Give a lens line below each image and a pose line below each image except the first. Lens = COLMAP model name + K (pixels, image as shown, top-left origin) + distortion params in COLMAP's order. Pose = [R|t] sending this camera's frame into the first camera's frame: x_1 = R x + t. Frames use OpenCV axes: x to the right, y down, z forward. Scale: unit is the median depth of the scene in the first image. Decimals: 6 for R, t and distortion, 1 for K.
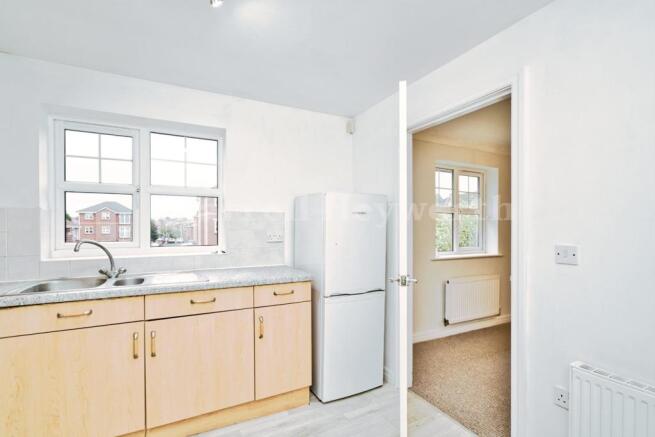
lens RADIAL K [[300.3, 0, 312.7], [0, 300.3, 231.9], [0, 0, 1]] dist [-0.007352, -0.000362]
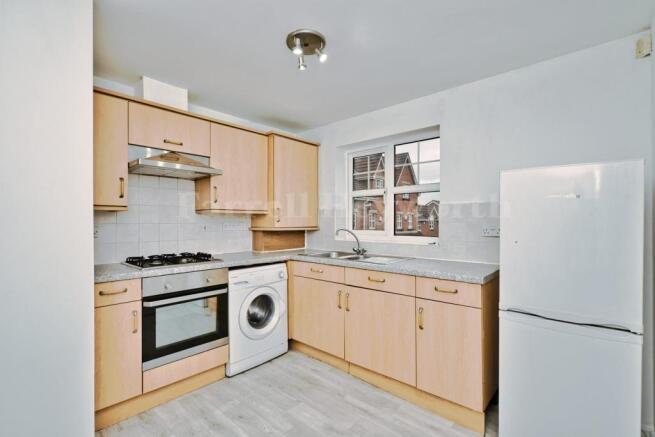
lens RADIAL K [[300.3, 0, 322.2], [0, 300.3, 219.4], [0, 0, 1]] dist [-0.007352, -0.000362]
pose [[0.351636, -0.004961, -0.936124, 0.652706], [-0.008052, 0.999933, -0.008324, -0.004732], [0.936102, 0.010465, 0.351573, 0.324320]]
